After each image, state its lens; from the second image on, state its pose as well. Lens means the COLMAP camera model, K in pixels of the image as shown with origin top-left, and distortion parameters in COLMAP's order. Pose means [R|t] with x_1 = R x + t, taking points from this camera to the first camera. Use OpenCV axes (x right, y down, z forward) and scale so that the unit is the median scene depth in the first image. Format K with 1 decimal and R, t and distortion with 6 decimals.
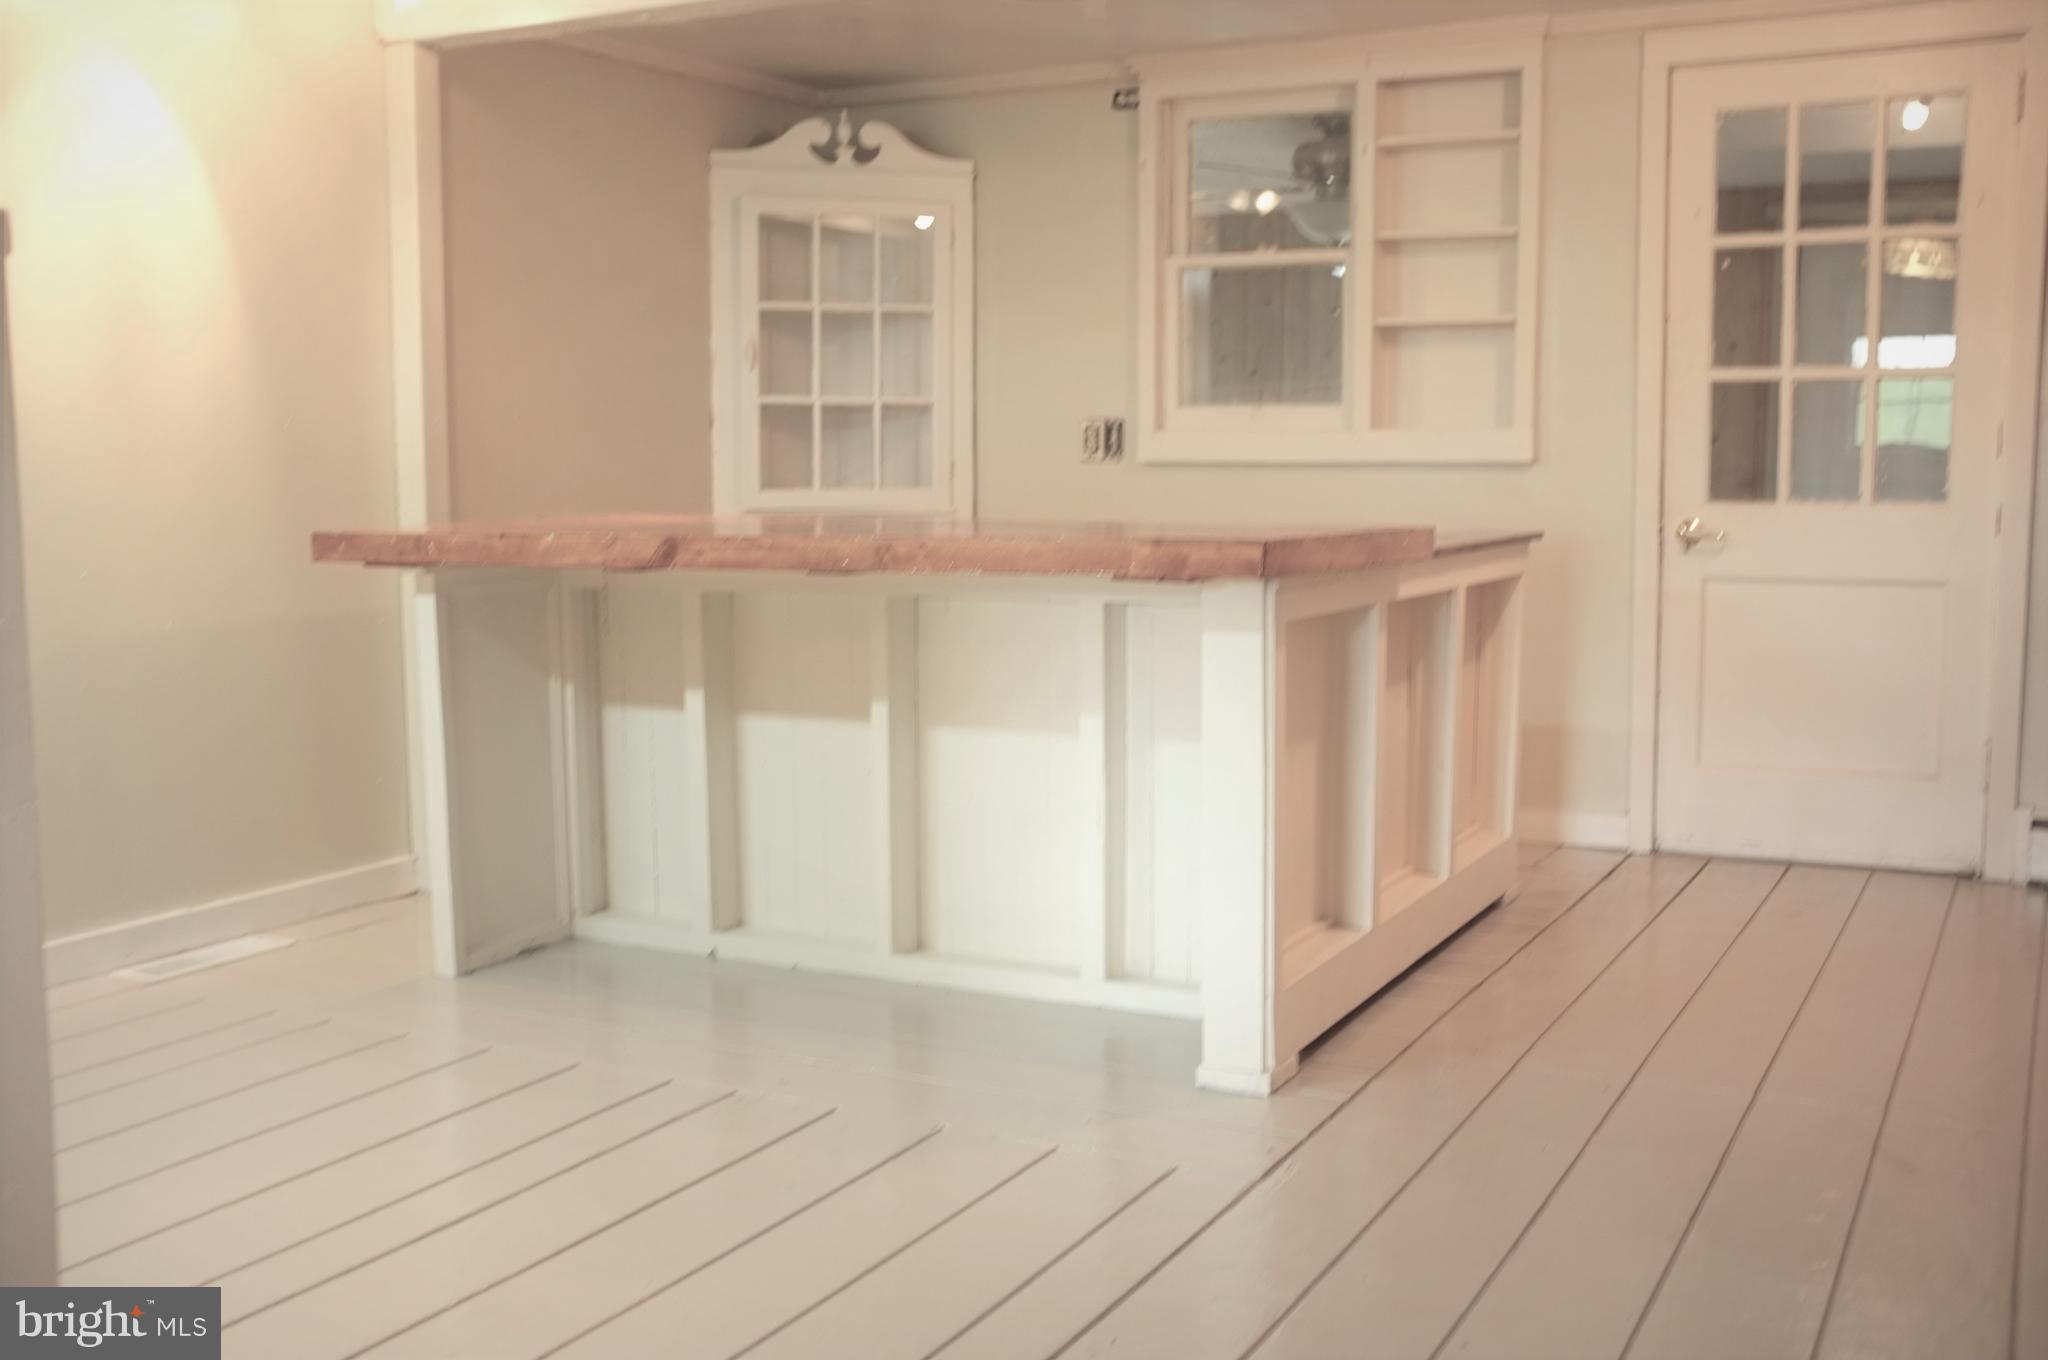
lens RADIAL K [[2053.8, 0, 1024.0], [0, 2053.8, 680.0], [0, 0, 1]] dist [-0.110942, 0.165892]
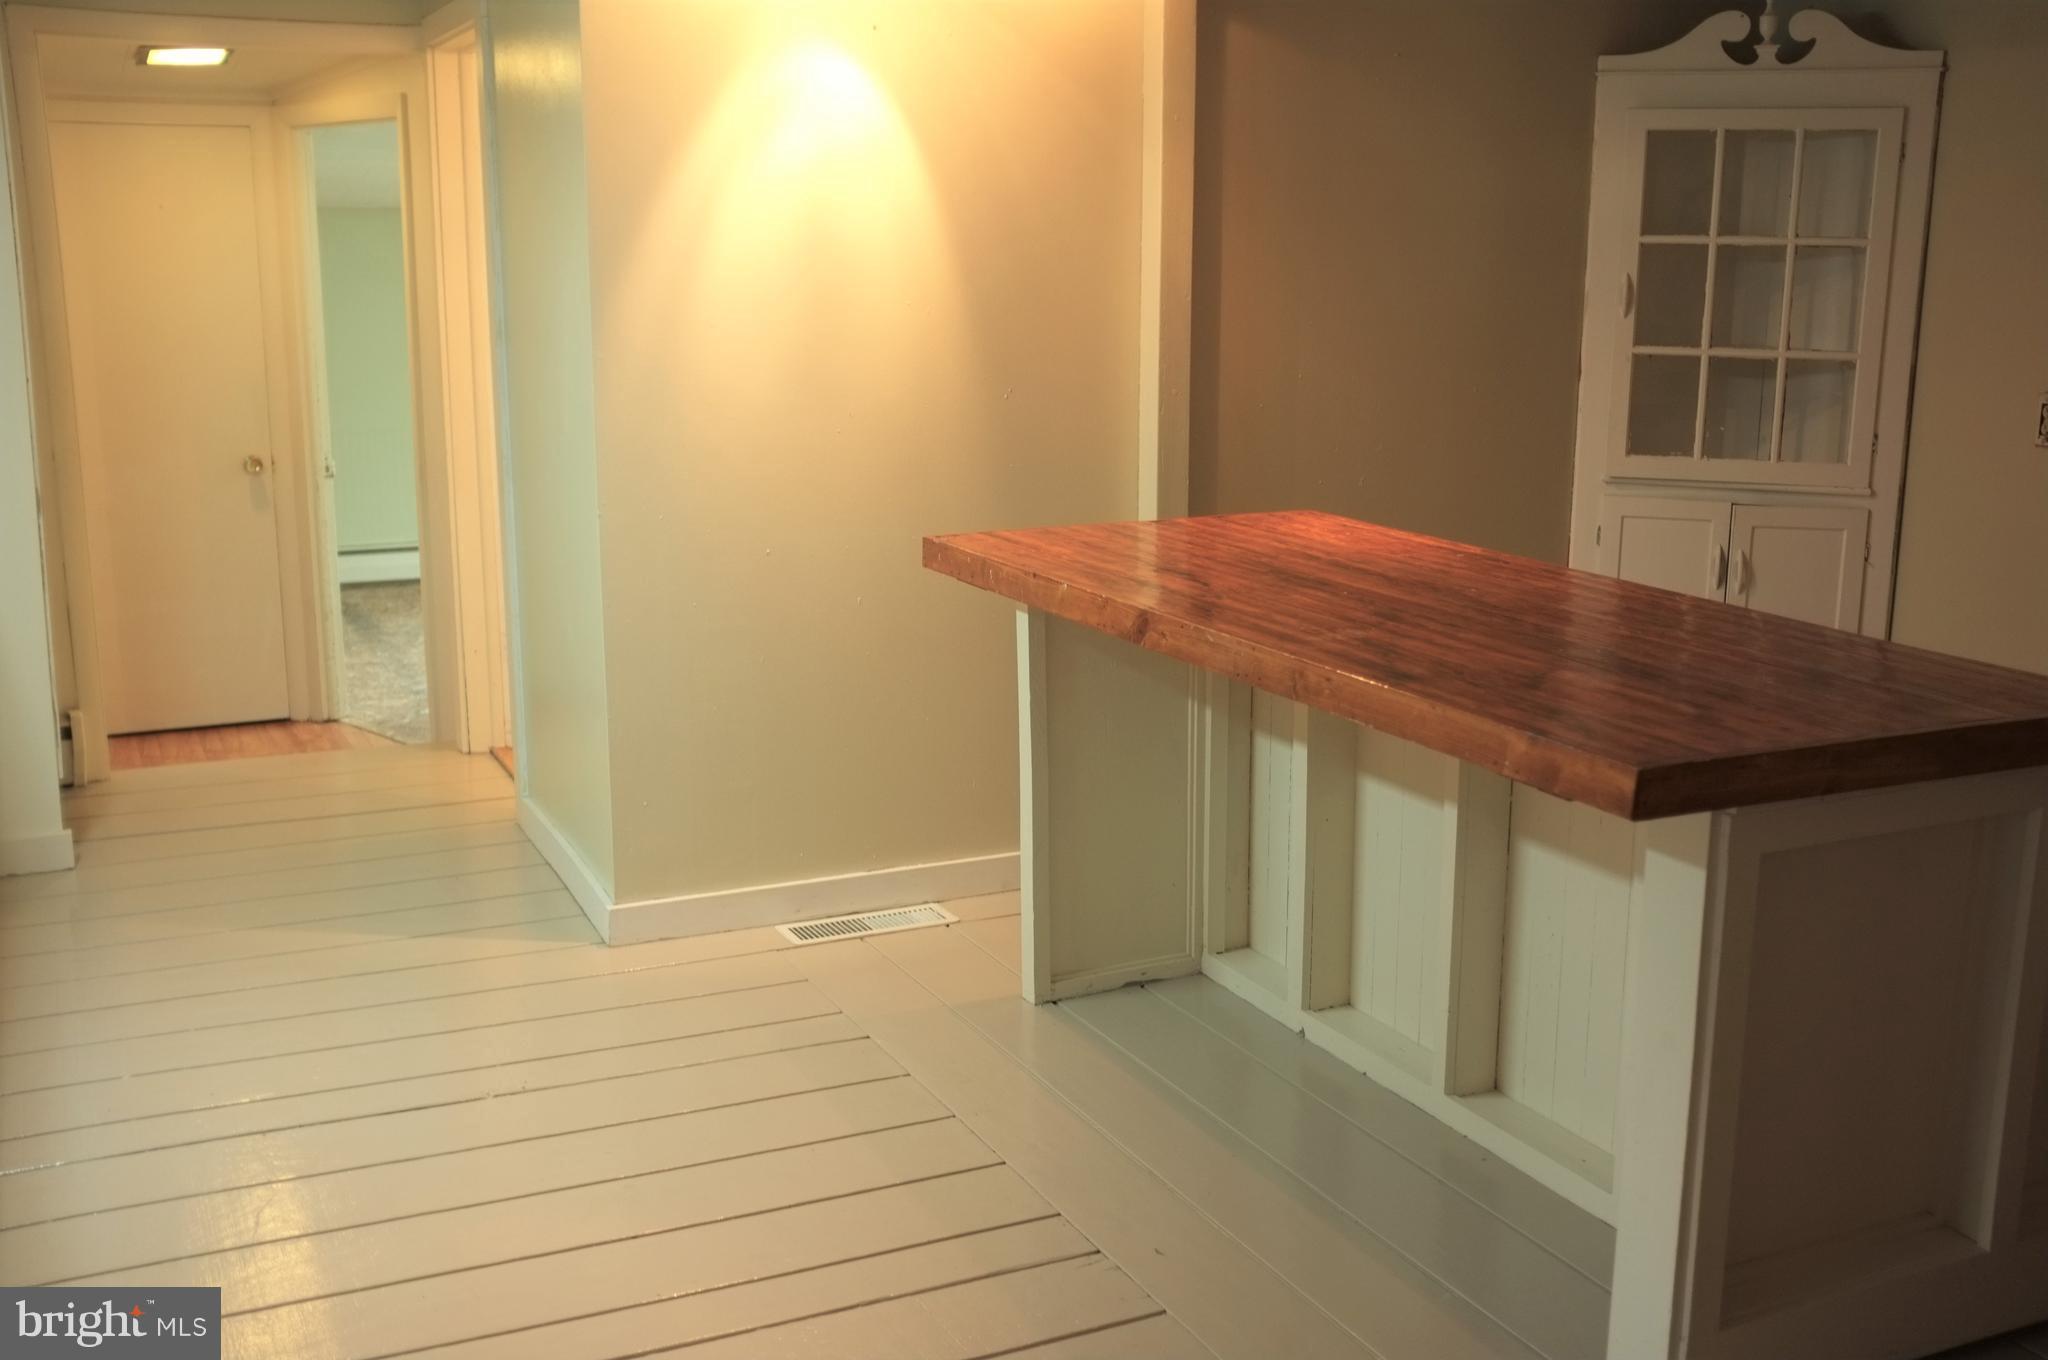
lens RADIAL K [[2053.8, 0, 1024.0], [0, 2053.8, 680.0], [0, 0, 1]] dist [-0.110942, 0.165892]
pose [[0.802263, 0.133514, -0.581848, 0.201126], [-0.074635, 0.989454, 0.124139, -0.097275], [0.592286, -0.056166, 0.803768, 0.175091]]
